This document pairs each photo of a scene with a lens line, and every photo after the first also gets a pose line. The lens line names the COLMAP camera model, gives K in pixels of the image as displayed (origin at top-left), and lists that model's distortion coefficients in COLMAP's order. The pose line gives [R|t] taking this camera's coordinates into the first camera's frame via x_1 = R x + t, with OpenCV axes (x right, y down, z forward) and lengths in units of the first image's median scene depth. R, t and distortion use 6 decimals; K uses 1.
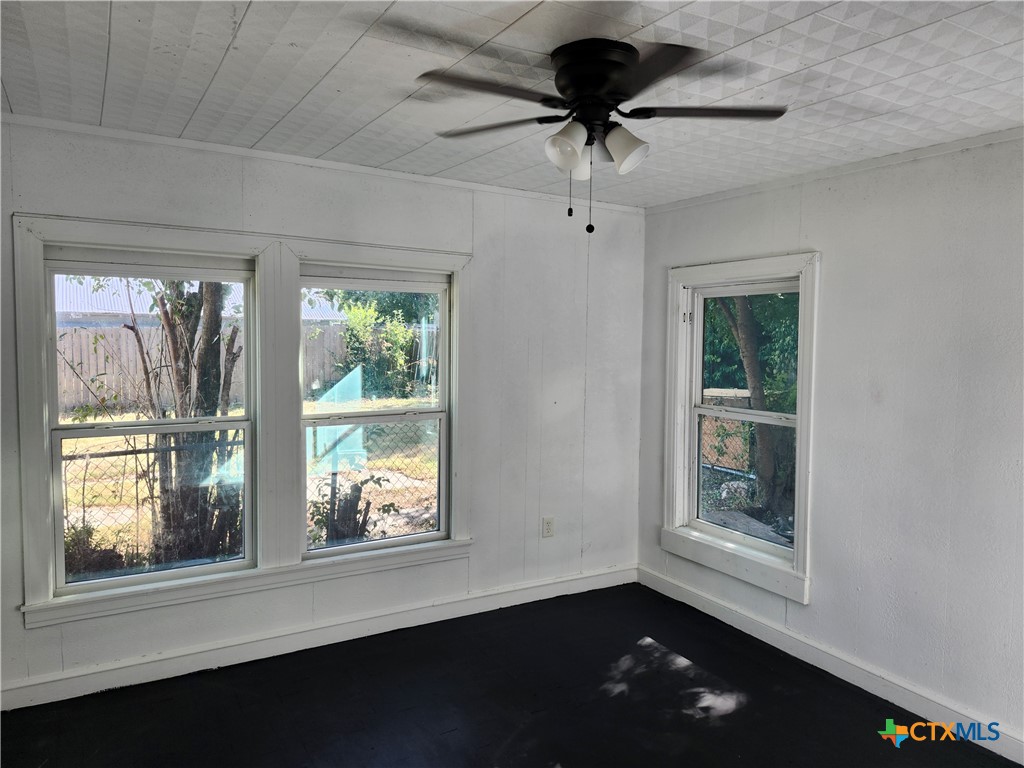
lens RADIAL K [[714.7, 0, 511.3], [0, 714.7, 382.2], [0, 0, 1]] dist [0.028720, -0.021716]
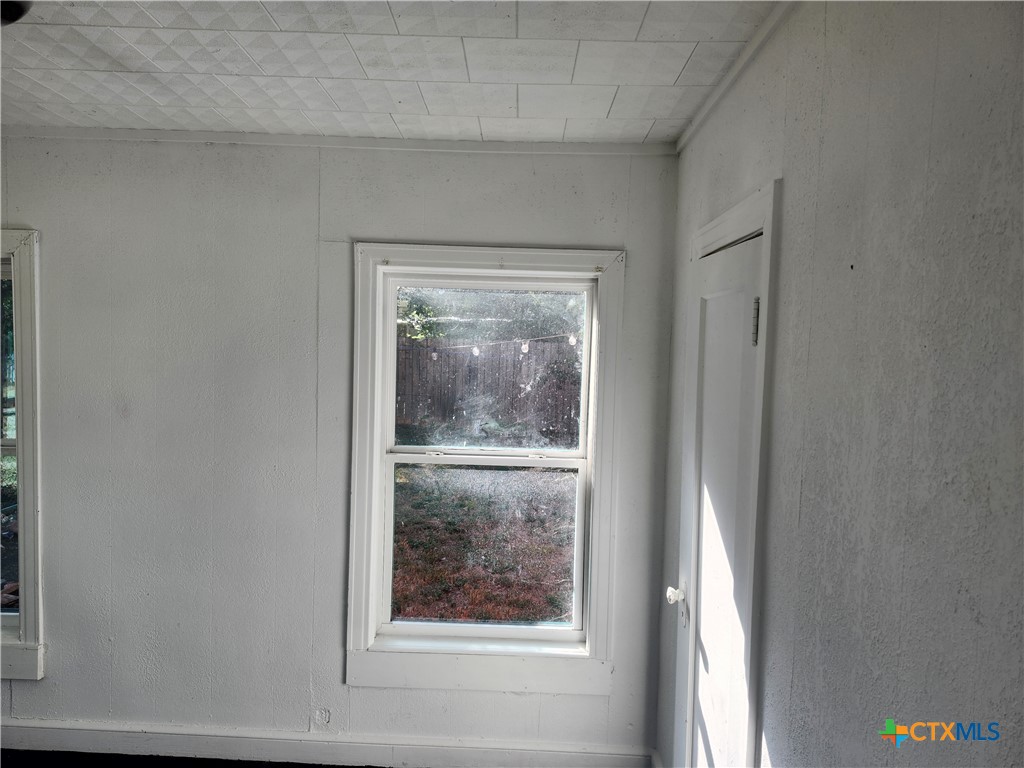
lens RADIAL K [[714.7, 0, 510.7], [0, 714.7, 389.4], [0, 0, 1]] dist [0.028720, -0.021716]
pose [[0.514673, -0.041976, 0.856358, 0.015959], [0.034501, 0.999006, 0.028233, -0.016194], [-0.856692, 0.015015, 0.515609, 0.198294]]
